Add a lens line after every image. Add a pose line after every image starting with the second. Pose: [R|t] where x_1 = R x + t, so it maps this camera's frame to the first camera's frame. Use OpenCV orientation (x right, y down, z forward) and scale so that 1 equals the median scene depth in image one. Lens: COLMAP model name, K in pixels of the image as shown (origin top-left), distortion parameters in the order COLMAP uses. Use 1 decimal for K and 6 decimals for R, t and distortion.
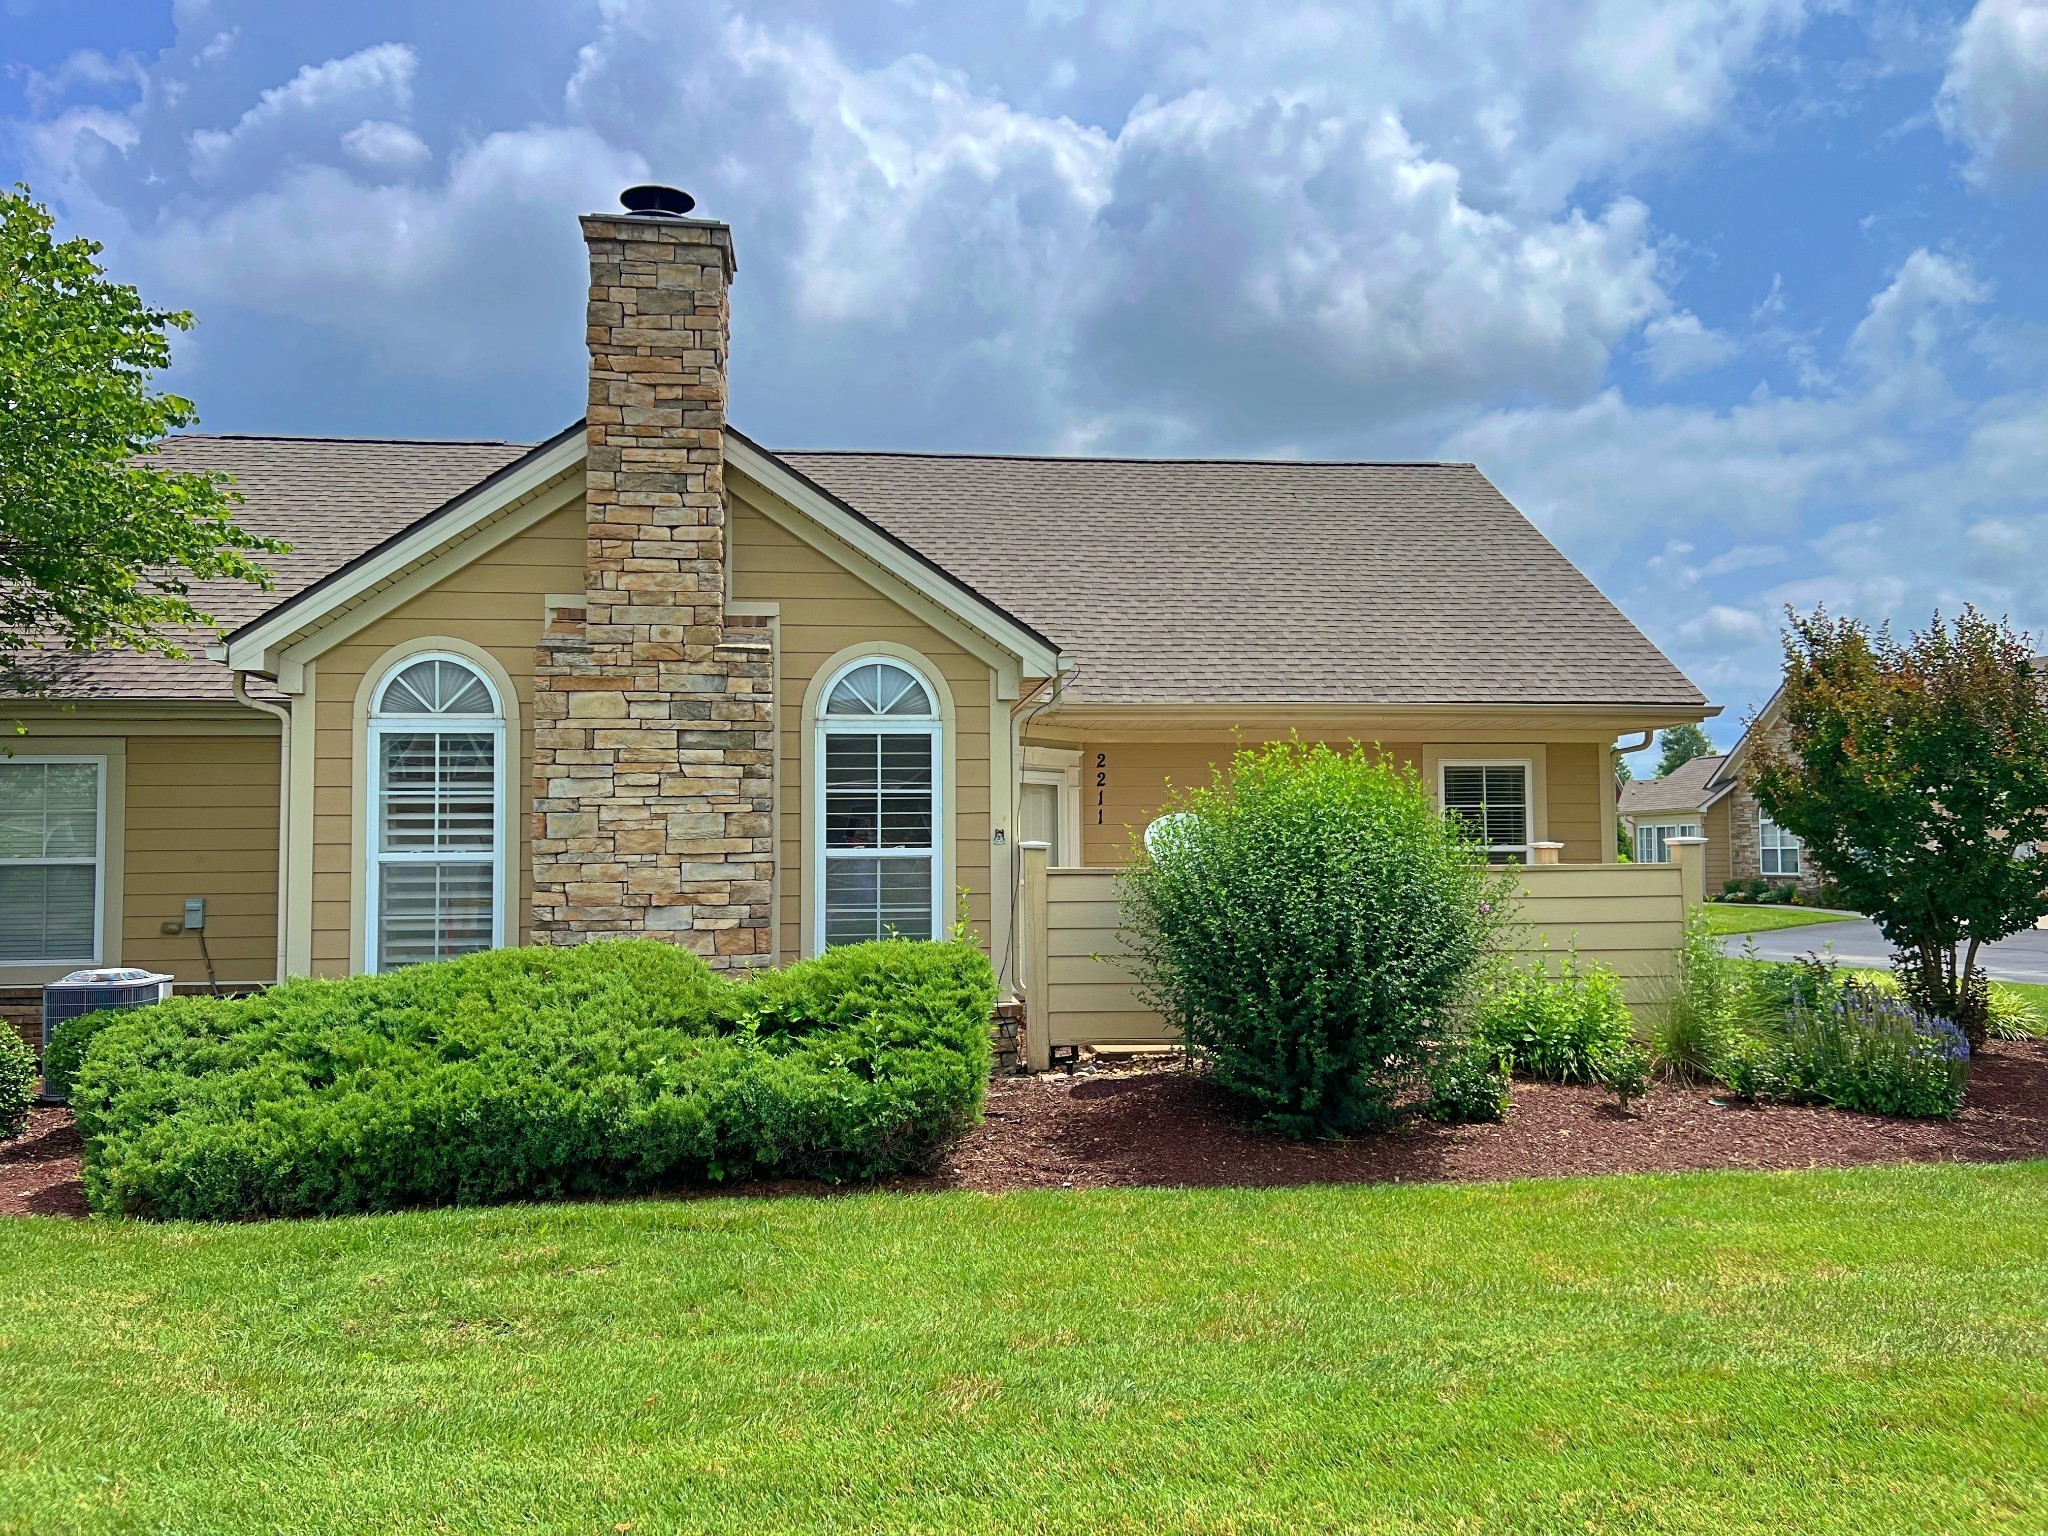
lens RADIAL K [[1429.5, 0, 1023.2], [0, 1429.5, 794.7], [0, 0, 1]] dist [0.048492, -0.000724]
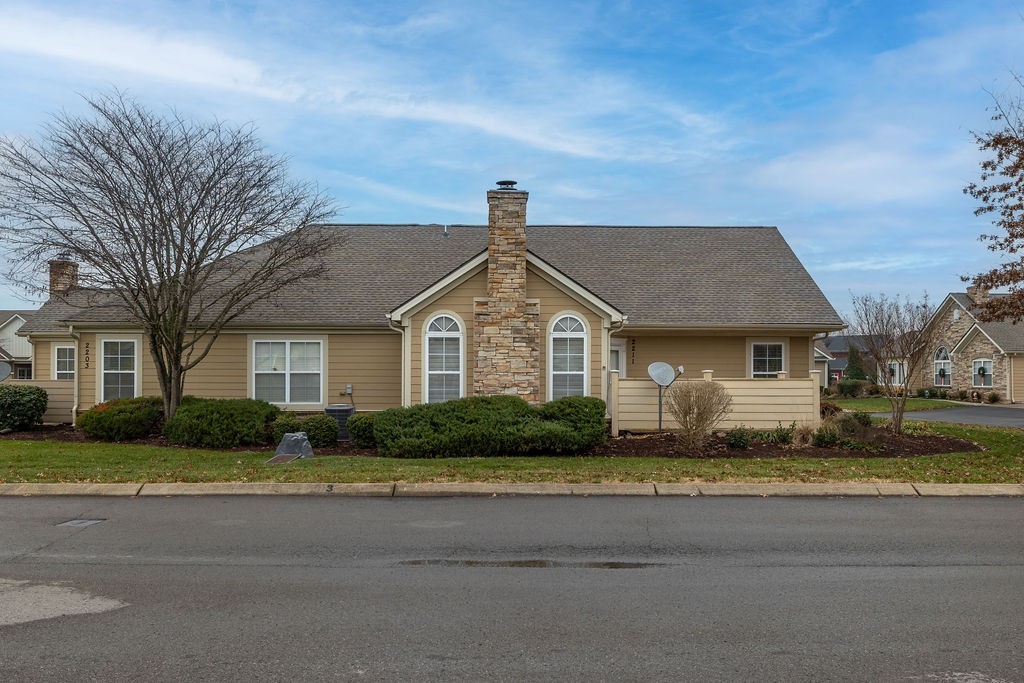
lens RADIAL K [[782.1, 0, 510.8], [0, 782.1, 363.7], [0, 0, 1]] dist [0.000785, 0.000240]
pose [[0.995652, 0.009562, -0.092661, -0.066873], [-0.006810, 0.999527, 0.029975, -0.036396], [0.092904, -0.029213, 0.995246, -0.884626]]
